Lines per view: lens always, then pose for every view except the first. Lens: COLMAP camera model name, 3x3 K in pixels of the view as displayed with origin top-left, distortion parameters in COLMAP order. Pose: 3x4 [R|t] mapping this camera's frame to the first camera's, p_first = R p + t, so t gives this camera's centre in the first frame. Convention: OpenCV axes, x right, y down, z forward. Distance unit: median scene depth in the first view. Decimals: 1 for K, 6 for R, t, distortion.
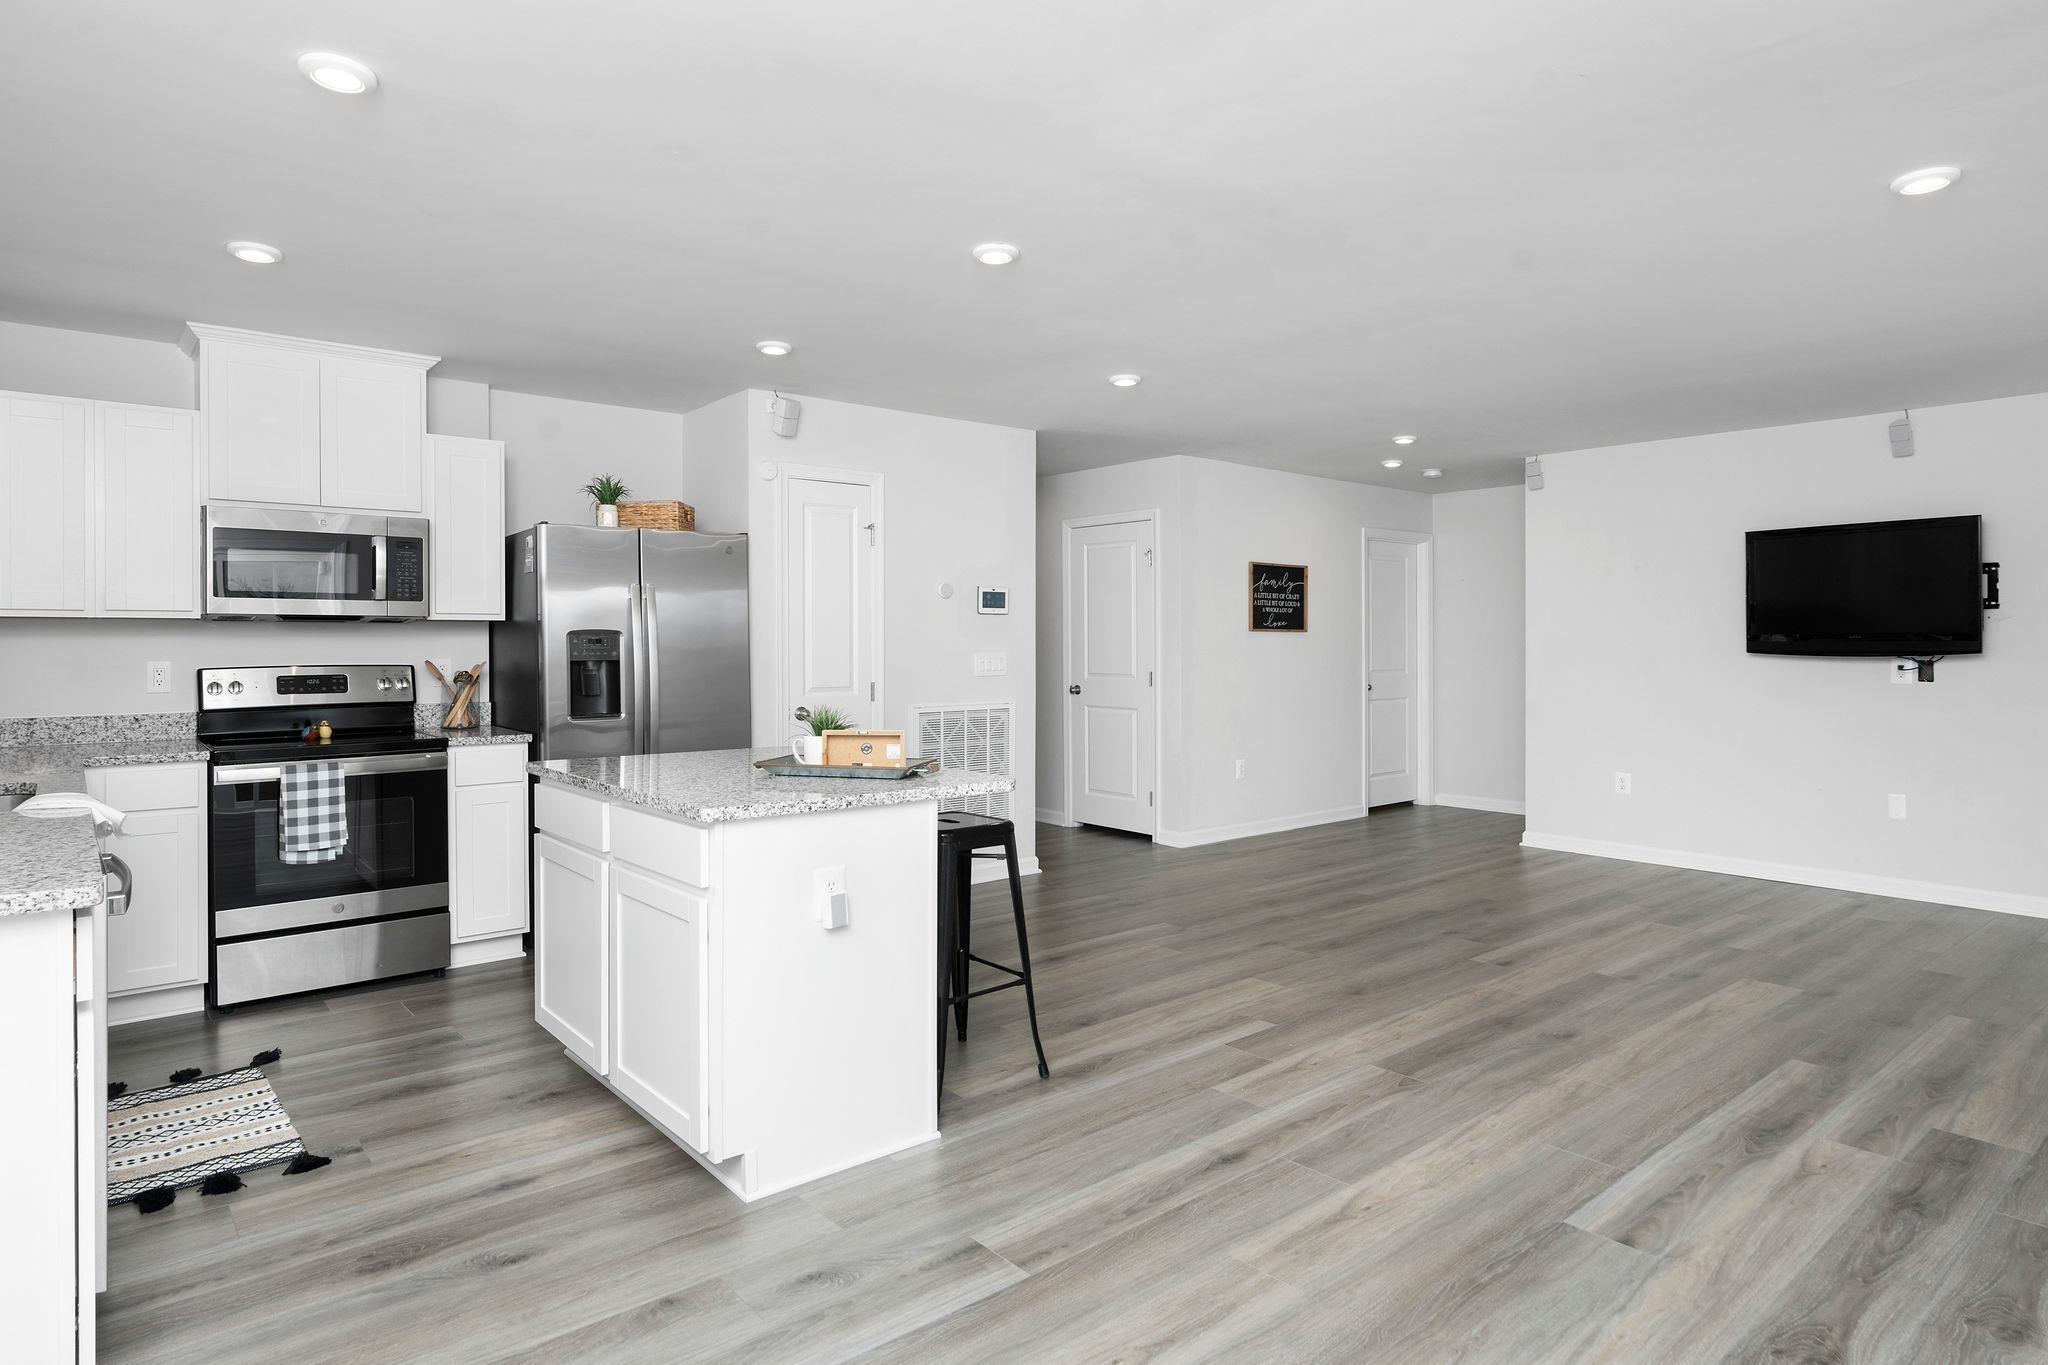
lens RADIAL K [[1146.7, 0, 1010.8], [0, 1146.7, 652.6], [0, 0, 1]] dist [-0.006408, 0.001277]
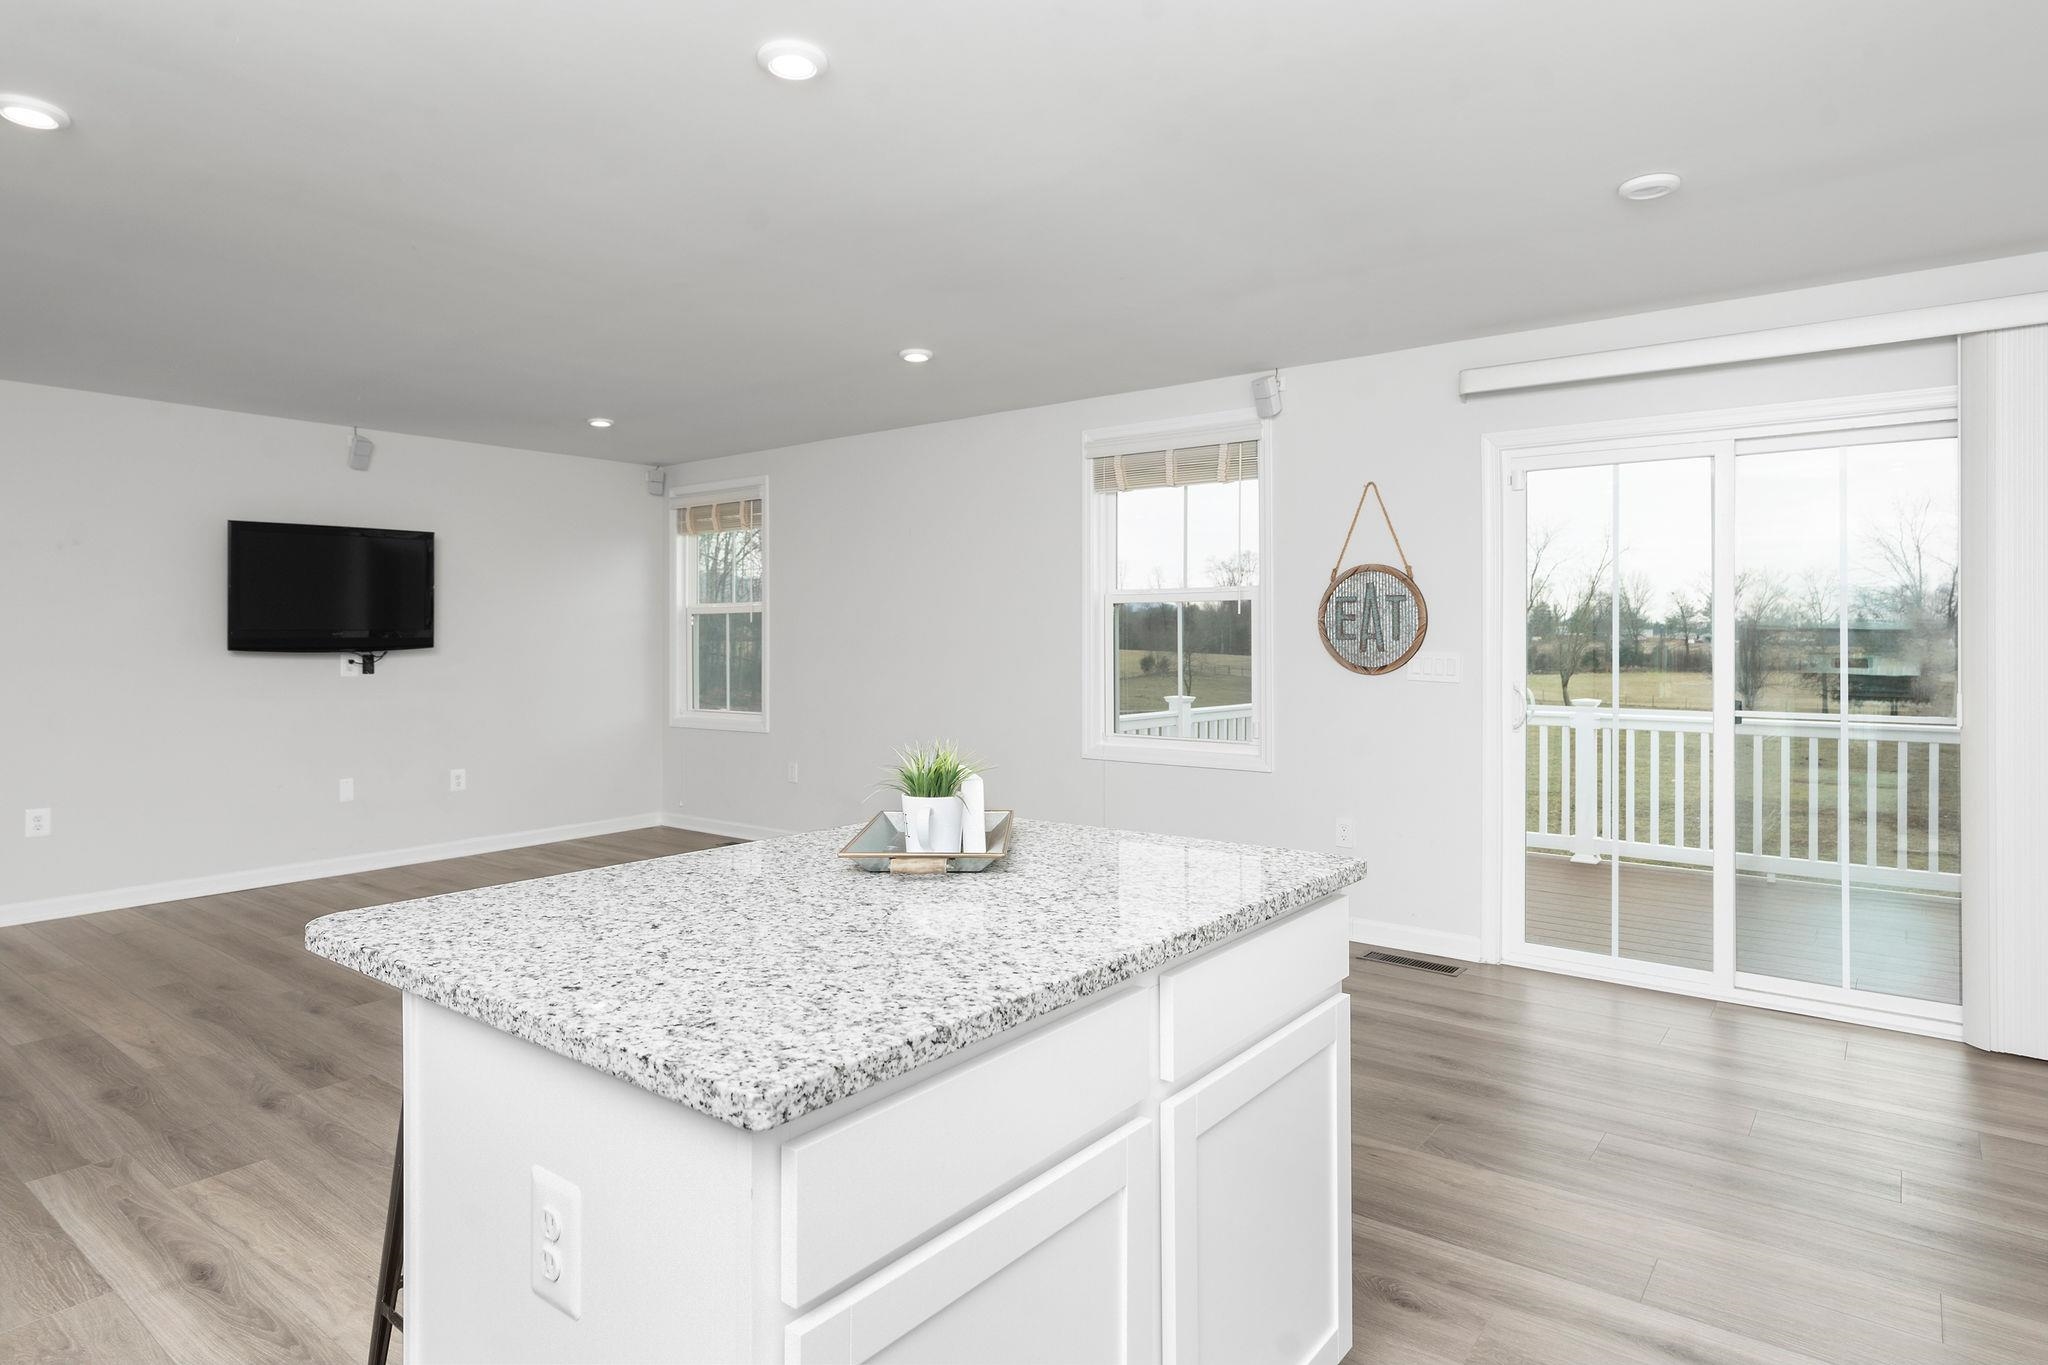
lens RADIAL K [[1146.7, 0, 1008.6], [0, 1146.7, 630.5], [0, 0, 1]] dist [-0.006408, 0.001277]
pose [[-0.201485, 0.004057, 0.979483, -0.566757], [0.013031, 0.999914, -0.001461, -0.009318], [-0.979405, 0.012469, -0.201521, 0.820257]]
